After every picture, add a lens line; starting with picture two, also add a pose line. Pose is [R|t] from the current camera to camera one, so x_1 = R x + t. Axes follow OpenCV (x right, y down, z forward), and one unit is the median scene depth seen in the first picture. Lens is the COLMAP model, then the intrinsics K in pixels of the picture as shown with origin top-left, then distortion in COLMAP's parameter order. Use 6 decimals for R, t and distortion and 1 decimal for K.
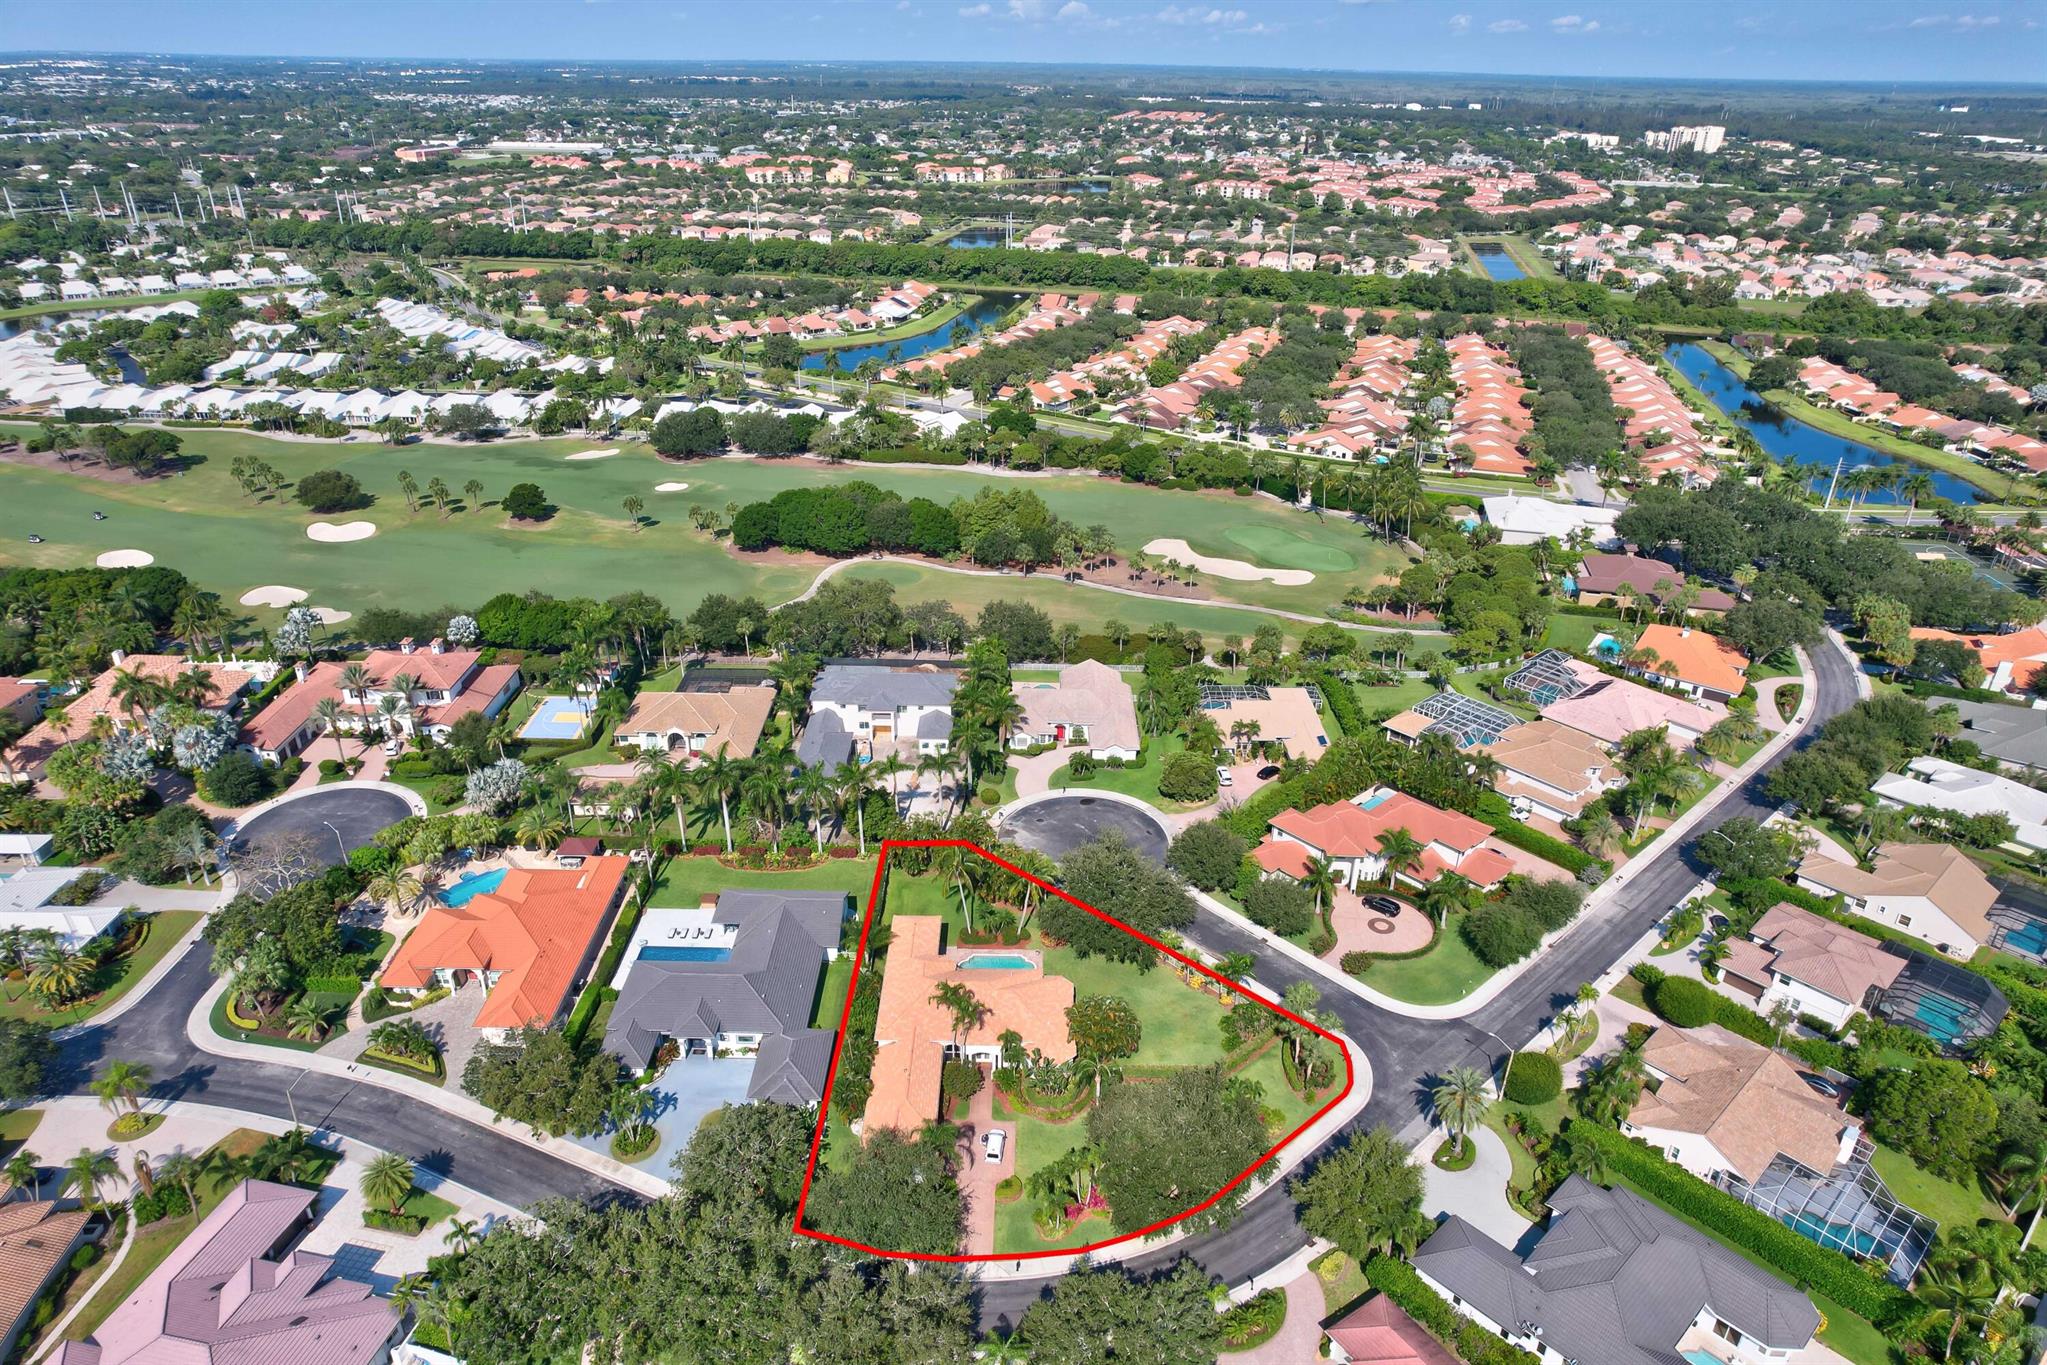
lens RADIAL K [[1322.5, 0, 1026.6], [0, 1322.5, 685.0], [0, 0, 1]] dist [-0.030651, 0.000531]
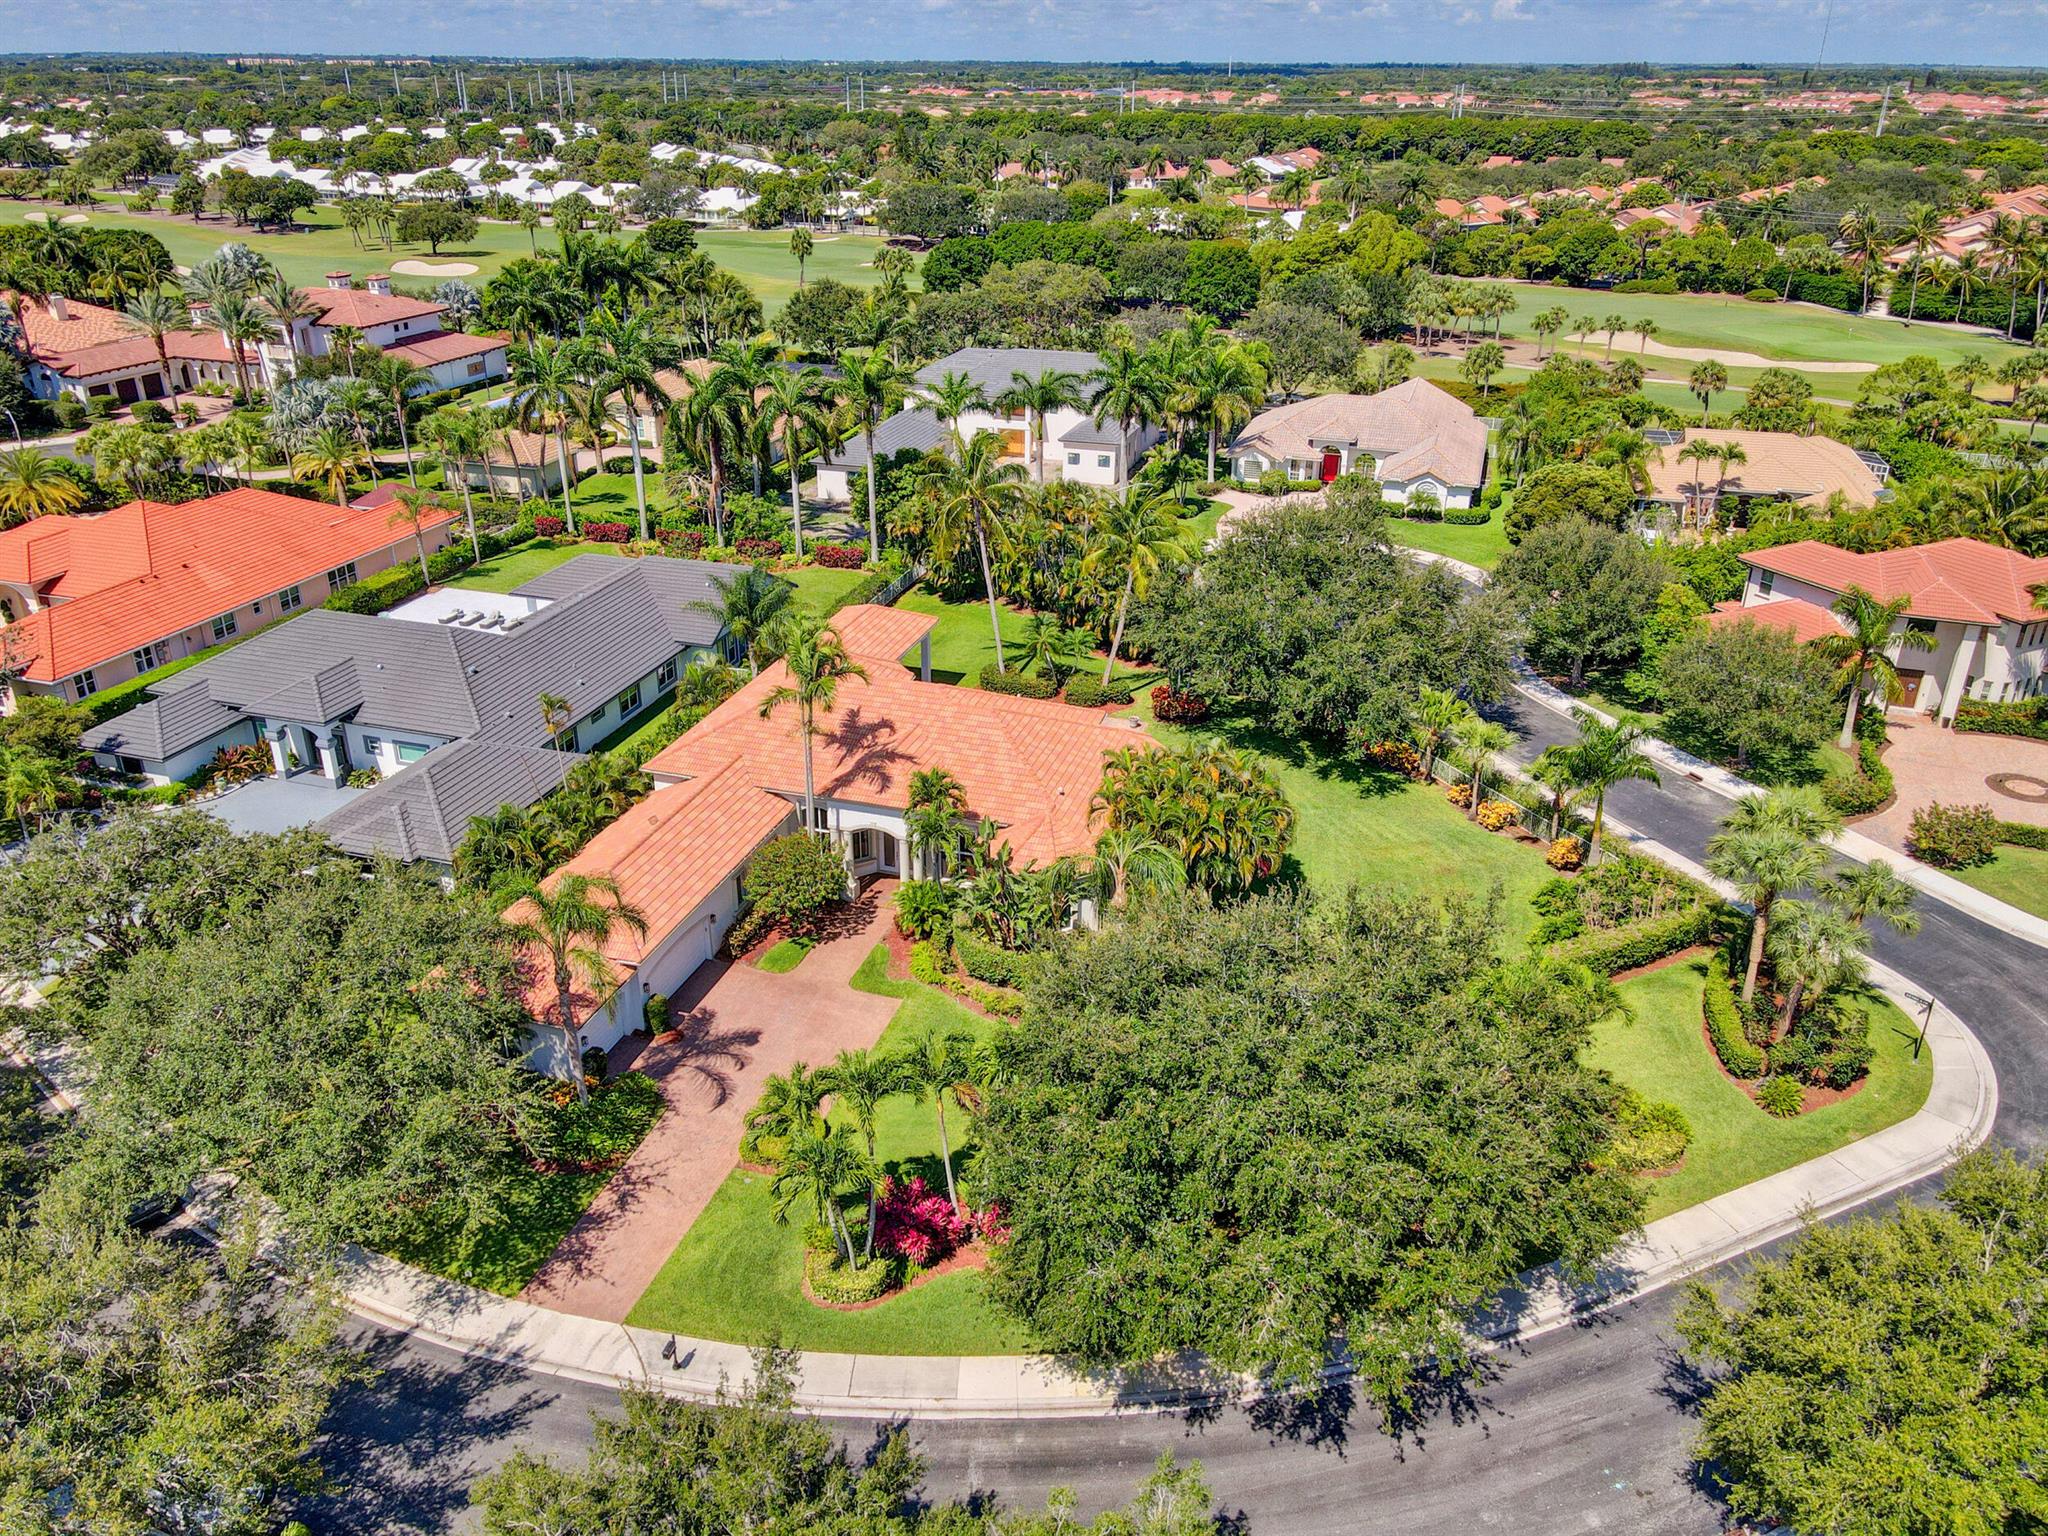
lens RADIAL K [[1522.0, 0, 1020.1], [0, 1522.0, 745.5], [0, 0, 1]] dist [0.011790, 0.025006]
pose [[0.955791, 0.115803, -0.270284, 0.089312], [-0.123157, 0.992333, -0.010347, 0.178260], [0.267013, 0.043177, 0.962725, 0.405752]]
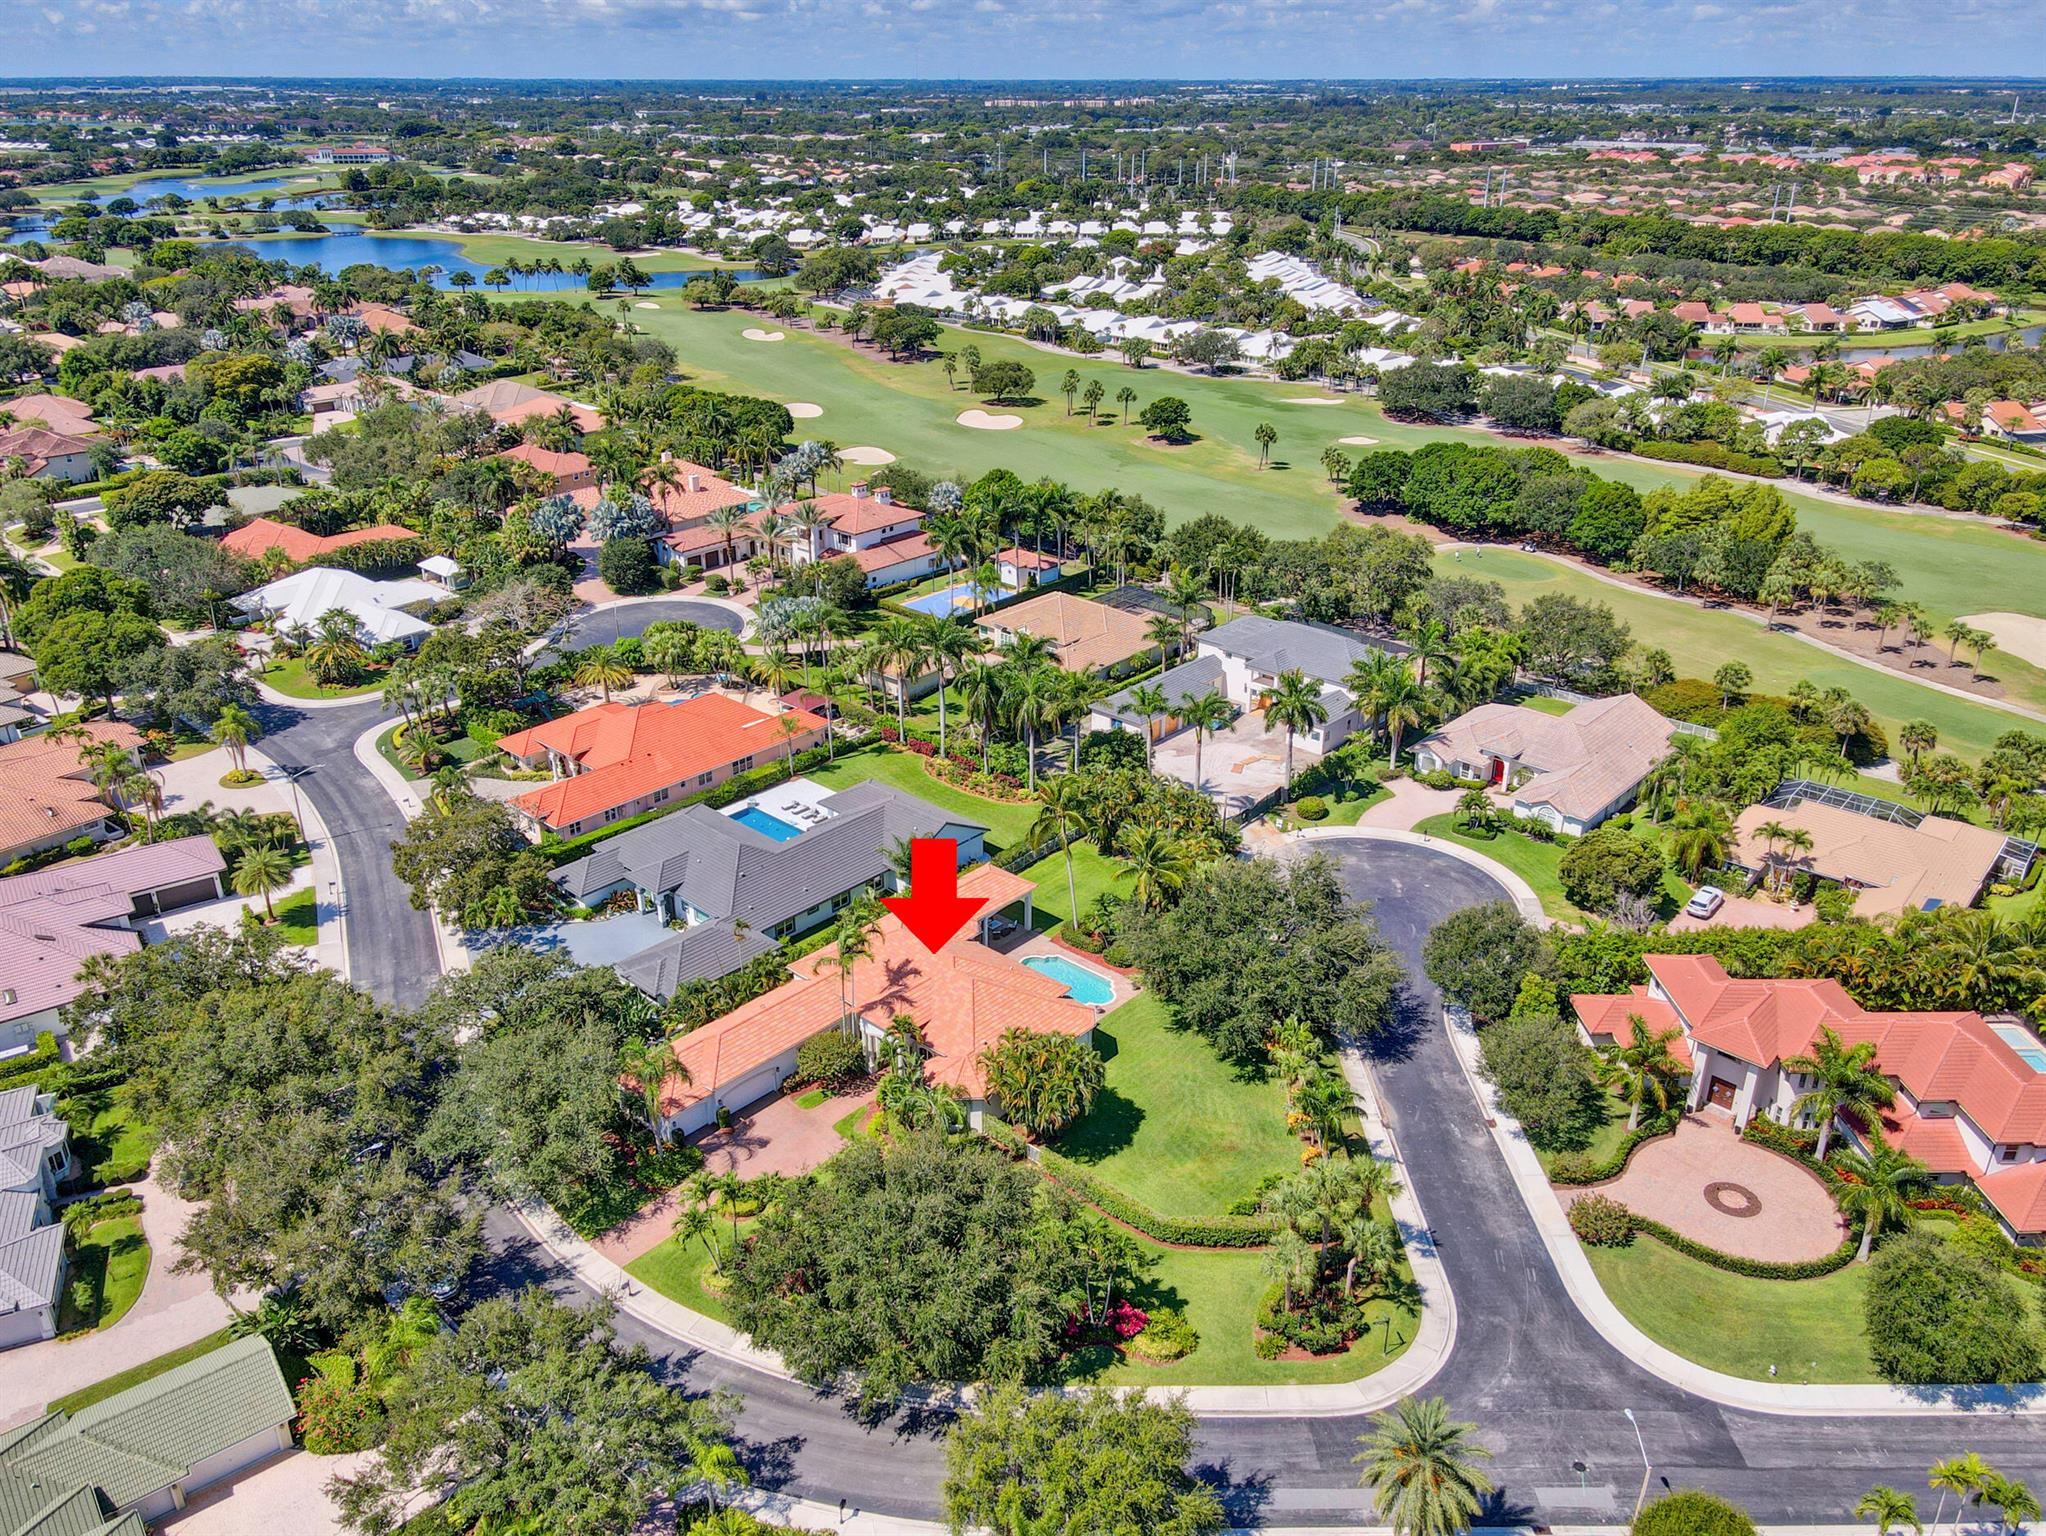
lens RADIAL K [[1520.5, 0, 1003.5], [0, 1520.5, 781.6], [0, 0, 1]] dist [0.011790, 0.025006]
pose [[0.741169, 0.273921, -0.612891, 0.319405], [-0.284173, 0.955153, 0.083238, 0.049624], [0.608205, 0.112473, 0.785771, 0.291971]]
